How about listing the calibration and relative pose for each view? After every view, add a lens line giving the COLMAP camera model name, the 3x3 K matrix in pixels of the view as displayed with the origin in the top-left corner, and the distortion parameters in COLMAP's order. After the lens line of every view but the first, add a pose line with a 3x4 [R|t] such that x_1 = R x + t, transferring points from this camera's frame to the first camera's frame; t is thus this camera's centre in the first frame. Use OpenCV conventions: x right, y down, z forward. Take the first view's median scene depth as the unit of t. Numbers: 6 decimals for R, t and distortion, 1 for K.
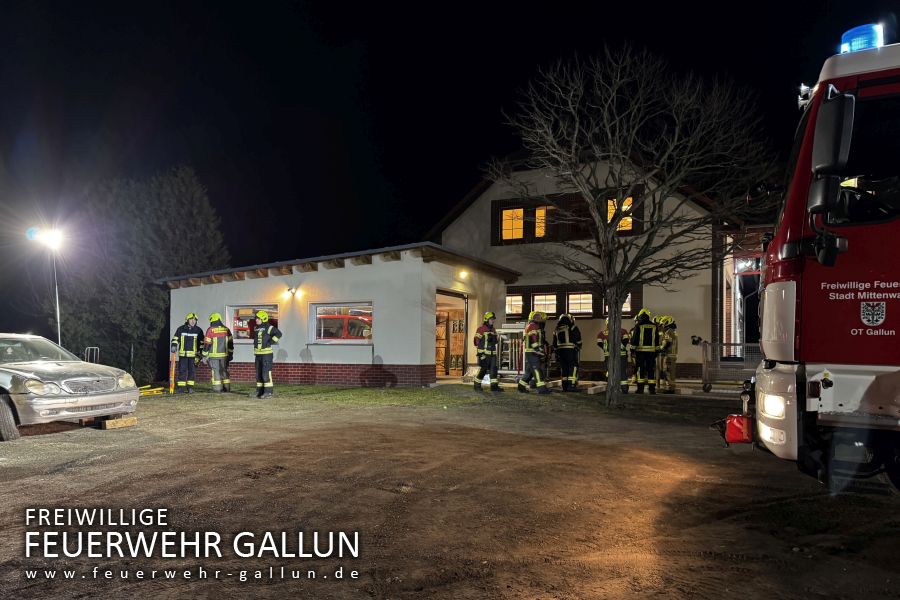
lens RADIAL K [[635.9, 0, 475.0], [0, 635.9, 341.2], [0, 0, 1]] dist [0.025636, -0.055964]
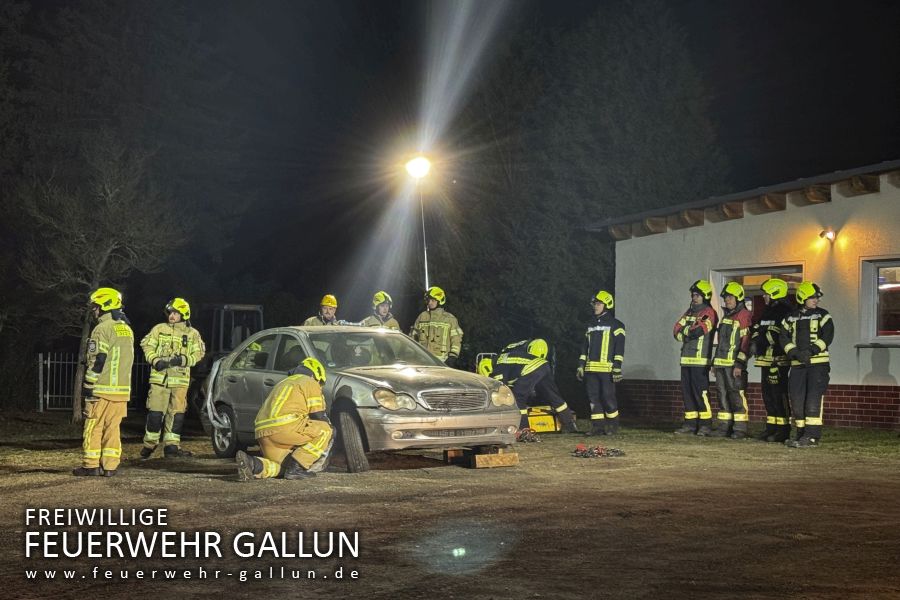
lens RADIAL K [[1699.7, 0, 456.8], [0, 1699.7, 308.7], [0, 0, 1]] dist [0.174844, 0.000000]
pose [[0.836468, -0.014166, -0.547833, 0.226600], [0.002166, 0.999743, -0.022545, 0.006396], [0.548011, 0.017672, 0.836284, -0.299738]]
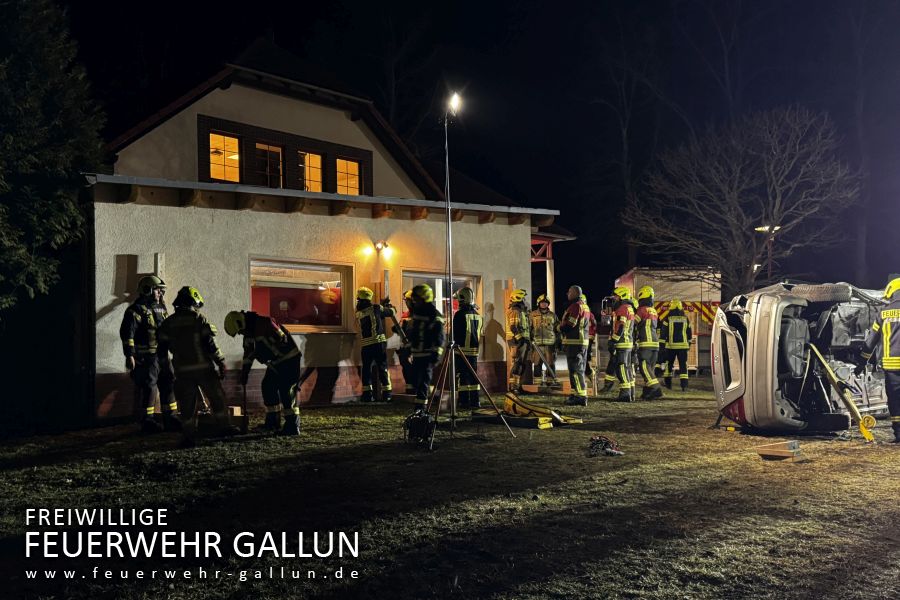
lens RADIAL K [[900.9, 0, 450.8], [0, 900.9, 303.5], [0, 0, 1]] dist [0.017494, 0.000000]
pose [[0.327477, 0.043012, 0.943880, -1.226517], [-0.007307, 0.999049, -0.042991, 0.012686], [-0.944831, 0.007181, 0.327480, 0.758764]]
